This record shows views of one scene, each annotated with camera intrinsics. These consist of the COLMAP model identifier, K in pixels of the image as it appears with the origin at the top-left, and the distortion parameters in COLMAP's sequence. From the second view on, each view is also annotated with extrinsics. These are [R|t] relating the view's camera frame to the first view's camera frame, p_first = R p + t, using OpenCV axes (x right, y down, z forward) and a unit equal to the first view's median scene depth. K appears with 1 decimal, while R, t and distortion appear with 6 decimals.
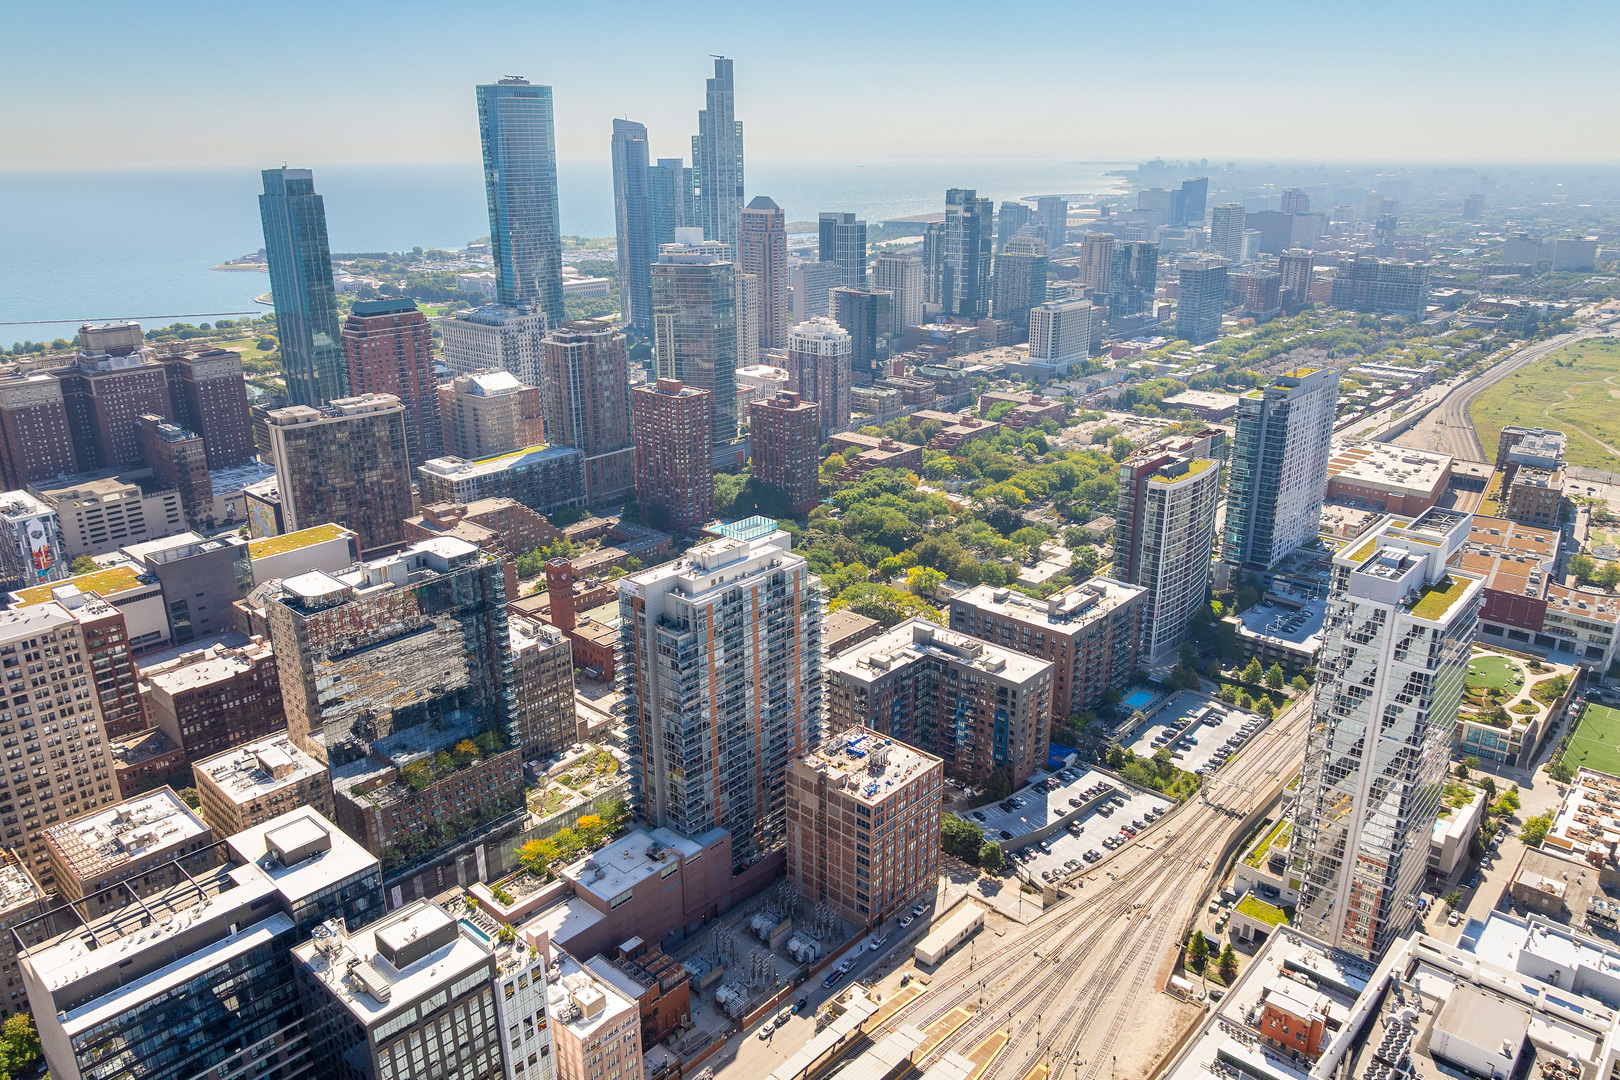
lens RADIAL K [[1142.8, 0, 810.0], [0, 1142.8, 540.0], [0, 0, 1]] dist [-0.022515, -0.003009]
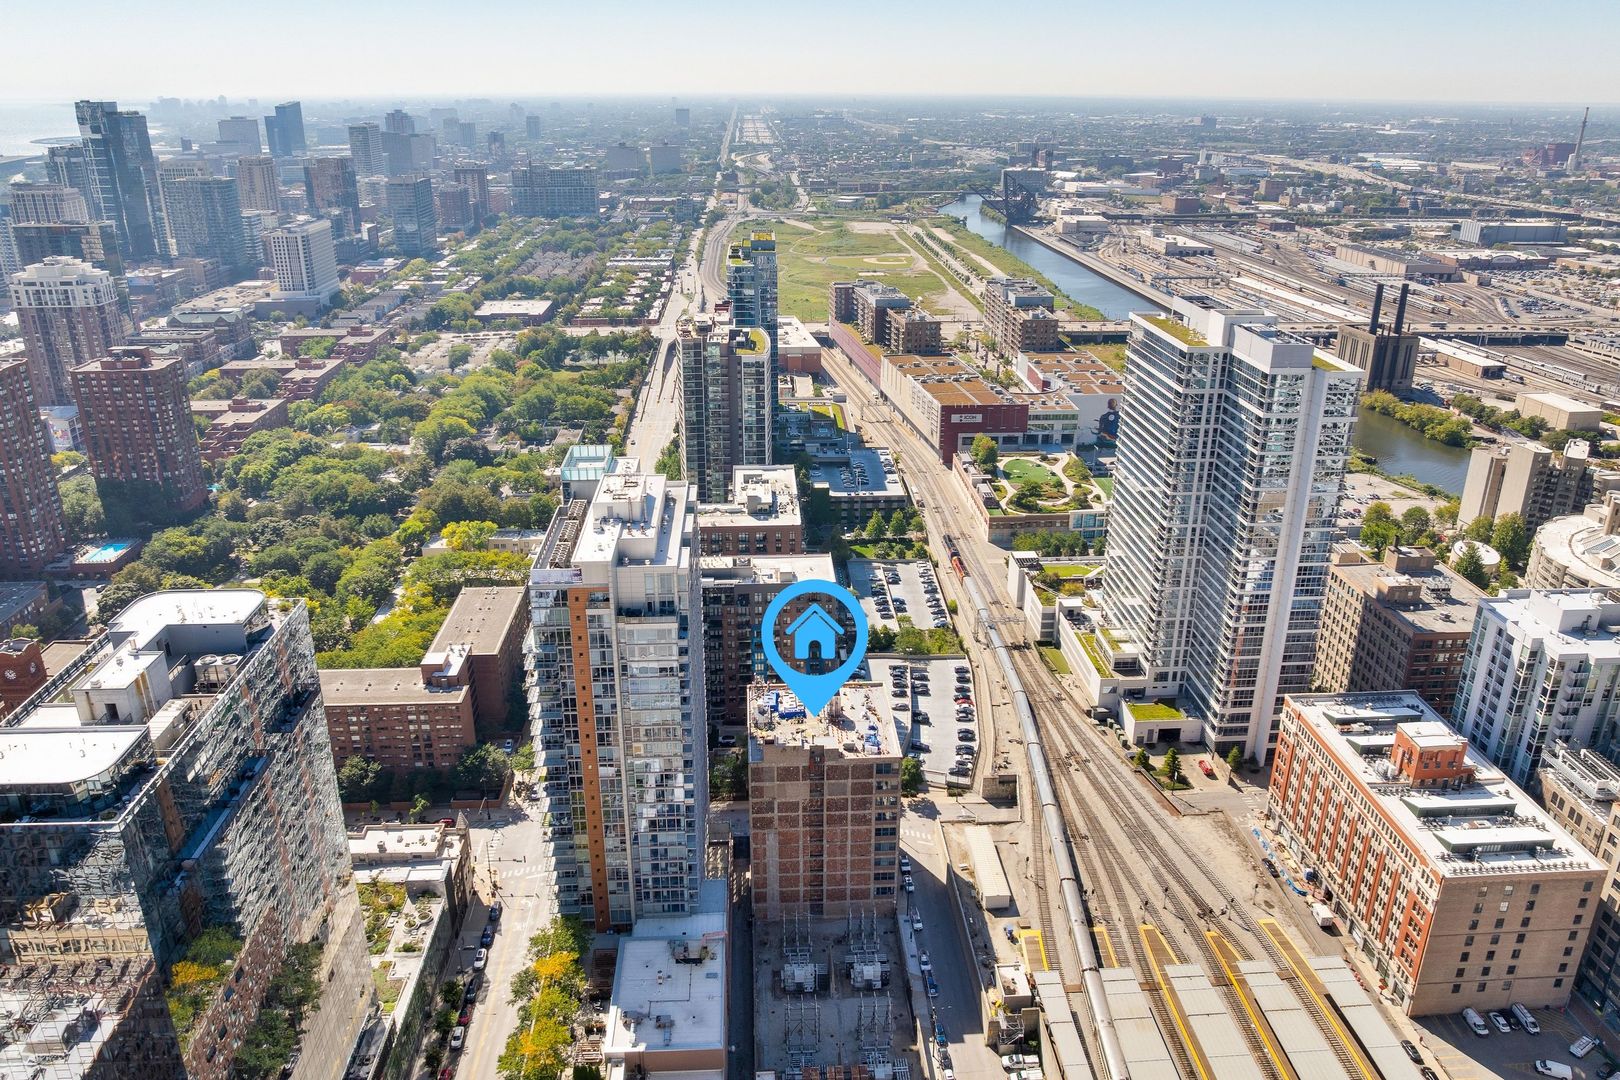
lens RADIAL K [[1142.8, 0, 810.0], [0, 1142.8, 540.0], [0, 0, 1]] dist [-0.022515, -0.003009]
pose [[0.714134, -0.258849, 0.650392, -0.298446], [0.226034, 0.964618, 0.135722, -0.020358], [-0.662511, 0.050087, 0.747375, 0.292023]]
